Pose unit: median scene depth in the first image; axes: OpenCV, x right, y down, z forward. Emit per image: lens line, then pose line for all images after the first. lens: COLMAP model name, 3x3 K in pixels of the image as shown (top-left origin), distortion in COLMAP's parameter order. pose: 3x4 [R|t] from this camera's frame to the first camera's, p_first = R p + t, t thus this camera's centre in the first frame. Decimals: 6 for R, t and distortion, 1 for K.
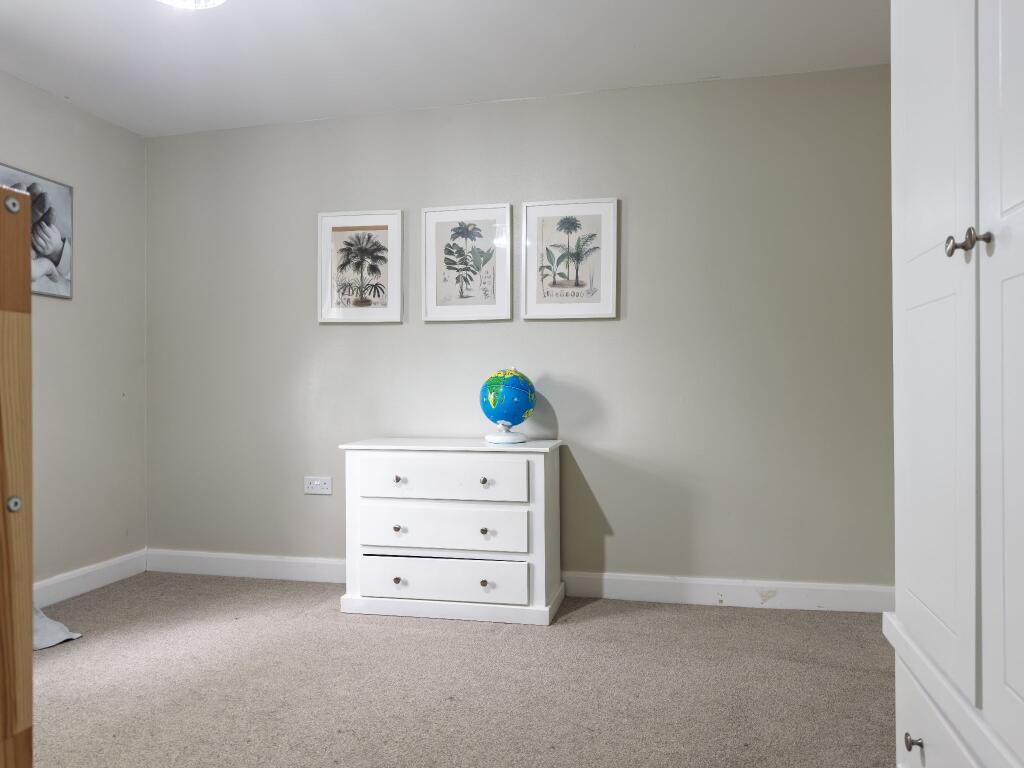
lens RADIAL K [[749.0, 0, 513.9], [0, 749.0, 384.8], [0, 0, 1]] dist [-0.008085, -0.001921]
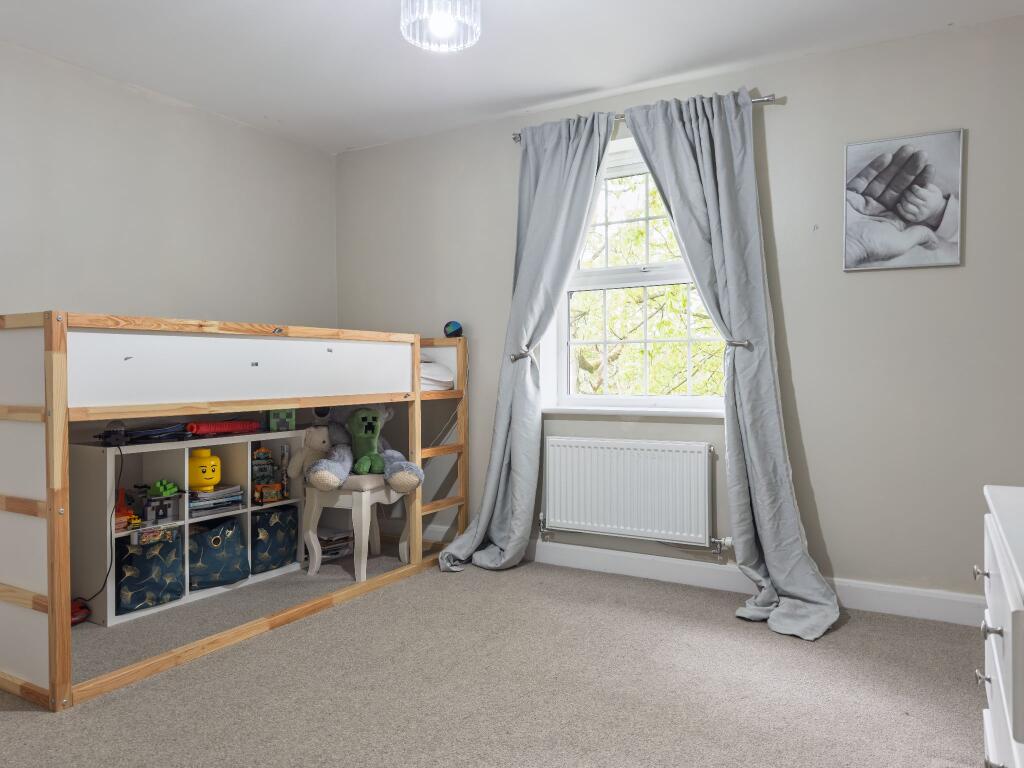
lens RADIAL K [[749.0, 0, 513.3], [0, 749.0, 381.7], [0, 0, 1]] dist [-0.008085, -0.001921]
pose [[-0.291898, 0.016282, -0.956311, 0.359131], [0.006349, 0.999866, 0.015086, -0.001138], [0.956428, -0.001668, -0.291962, 0.796745]]
